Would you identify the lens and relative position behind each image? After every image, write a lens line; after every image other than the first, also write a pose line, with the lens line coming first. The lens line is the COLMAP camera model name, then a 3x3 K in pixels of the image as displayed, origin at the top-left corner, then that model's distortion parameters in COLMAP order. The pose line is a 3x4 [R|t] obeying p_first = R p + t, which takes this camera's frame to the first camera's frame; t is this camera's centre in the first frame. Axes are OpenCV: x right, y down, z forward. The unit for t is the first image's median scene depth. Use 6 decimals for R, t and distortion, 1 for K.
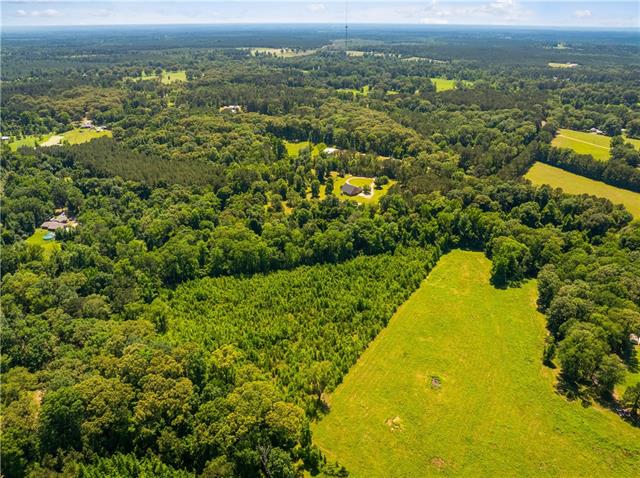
lens RADIAL K [[440.8, 0, 320.4], [0, 440.8, 238.6], [0, 0, 1]] dist [-0.032019, -0.000256]
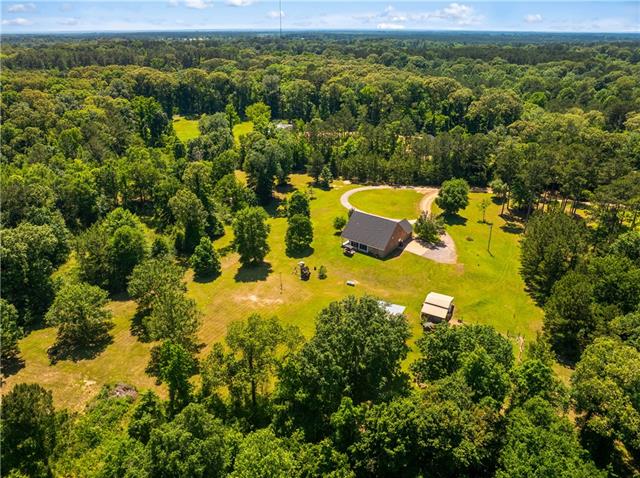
lens RADIAL K [[440.8, 0, 319.0], [0, 440.8, 238.9], [0, 0, 1]] dist [-0.032019, -0.000256]
pose [[0.987371, -0.066343, 0.143865, -0.008484], [0.067603, 0.997705, -0.003885, -0.097942], [-0.143277, 0.013561, 0.989590, 0.649908]]
